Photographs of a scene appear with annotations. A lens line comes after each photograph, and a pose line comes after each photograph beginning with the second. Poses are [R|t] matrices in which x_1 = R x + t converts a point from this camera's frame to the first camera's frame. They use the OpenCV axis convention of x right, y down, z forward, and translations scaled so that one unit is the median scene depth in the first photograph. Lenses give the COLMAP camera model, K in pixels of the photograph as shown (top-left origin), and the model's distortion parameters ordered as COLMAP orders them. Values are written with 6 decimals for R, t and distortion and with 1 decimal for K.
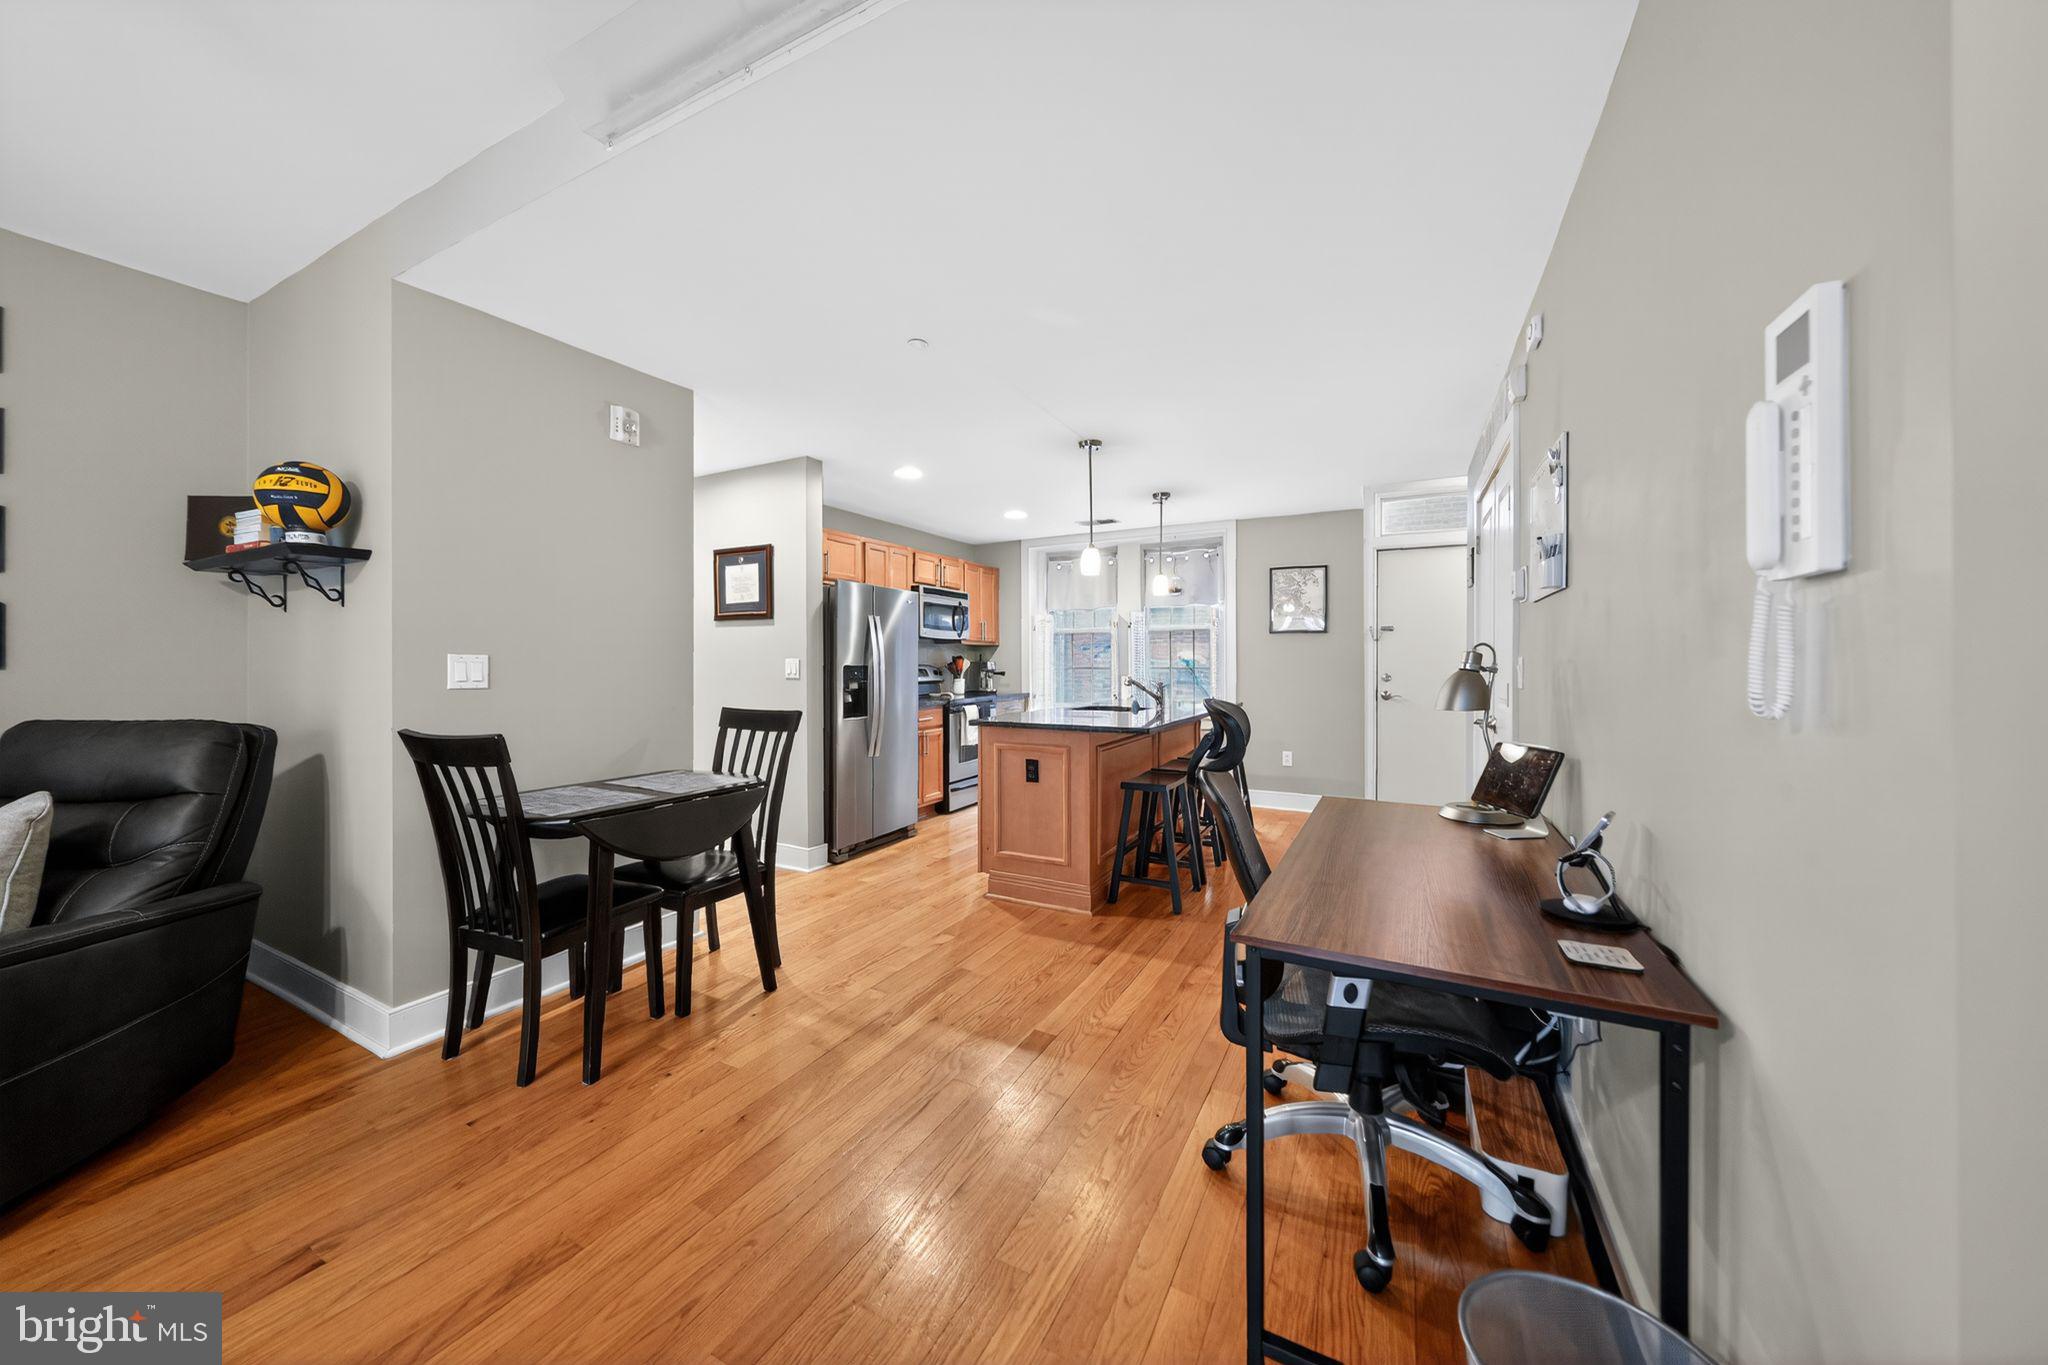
lens RADIAL K [[713.4, 0, 1011.5], [0, 713.4, 667.7], [0, 0, 1]] dist [-0.003229, -0.000073]
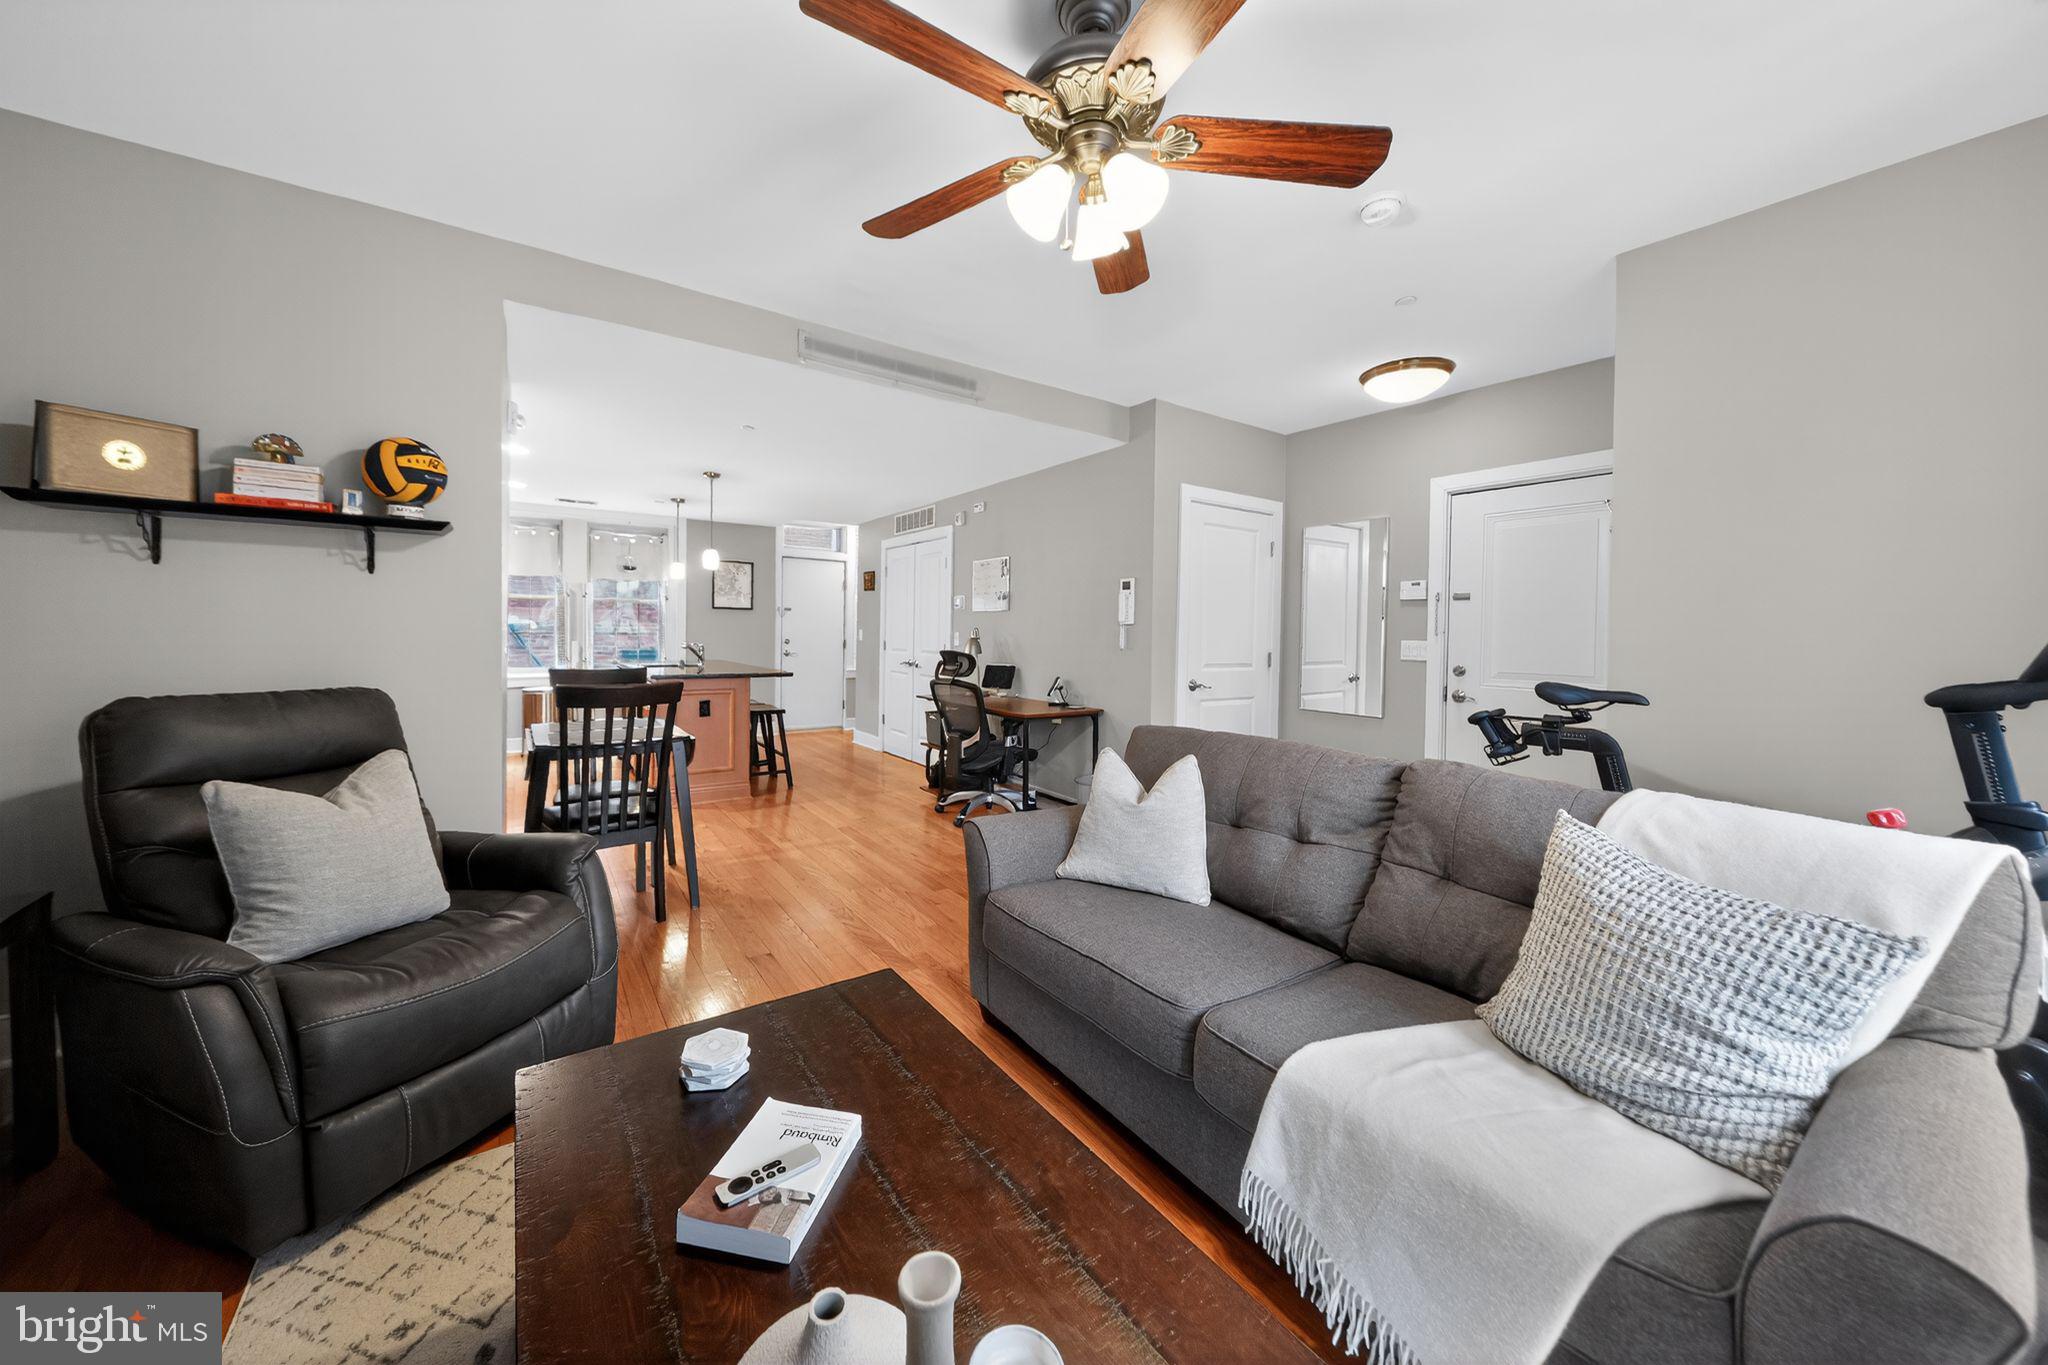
lens RADIAL K [[721.5, 0, 1008.4], [0, 721.5, 641.9], [0, 0, 1]] dist [-0.009764, -0.000068]
pose [[0.448683, -0.003641, 0.893683, -0.987149], [-0.009267, 0.999919, 0.008726, -0.004721], [-0.893643, -0.012197, 0.448613, -0.173713]]
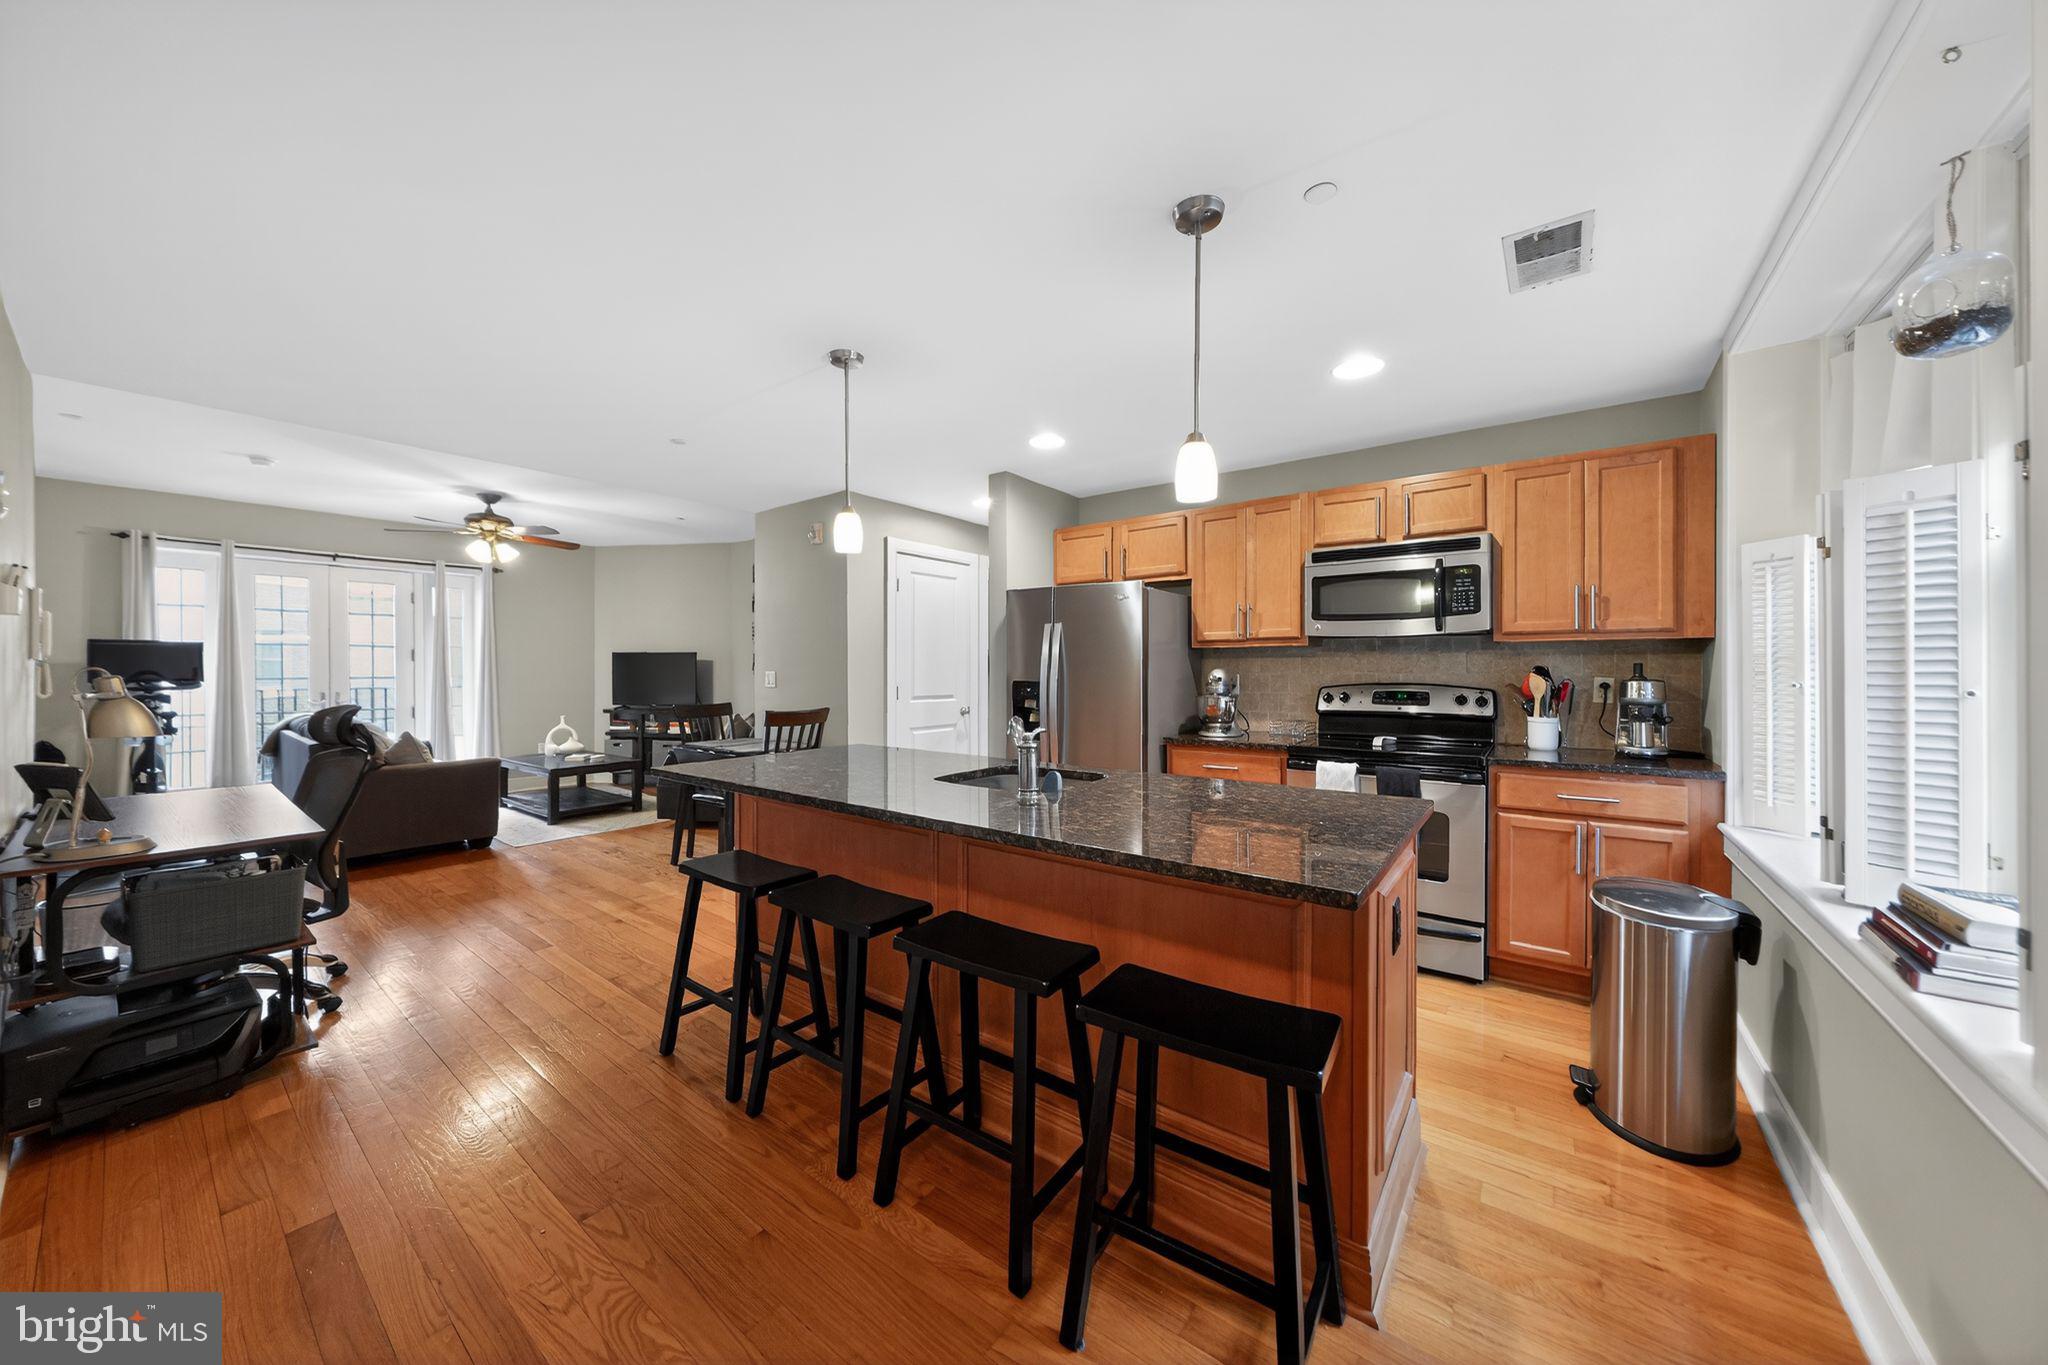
lens RADIAL K [[713.4, 0, 1011.5], [0, 713.4, 667.7], [0, 0, 1]] dist [-0.003229, -0.000073]
pose [[-0.154237, 0.001708, -0.988032, 0.835979], [-0.006236, 0.999977, 0.002702, -0.028224], [0.988014, 0.006578, -0.154223, 1.397512]]
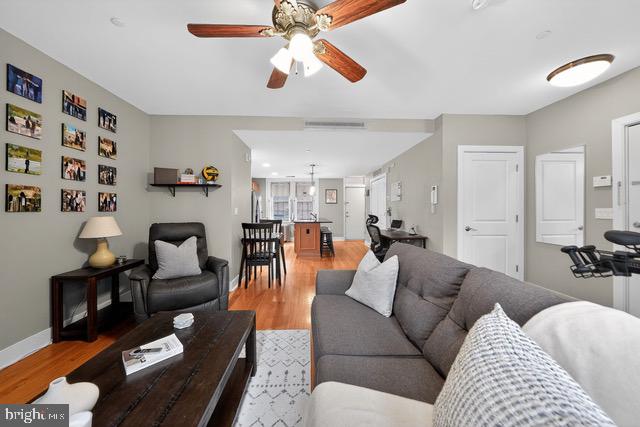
lens RADIAL K [[223.0, 0, 316.1], [0, 223.0, 208.9], [0, 0, 1]] dist [-0.003229, -0.000073]
pose [[0.860025, 0.000884, 0.510252, -0.728427], [0.004354, 0.999949, -0.009071, 0.002107], [-0.510234, 0.010023, 0.859977, -0.378382]]
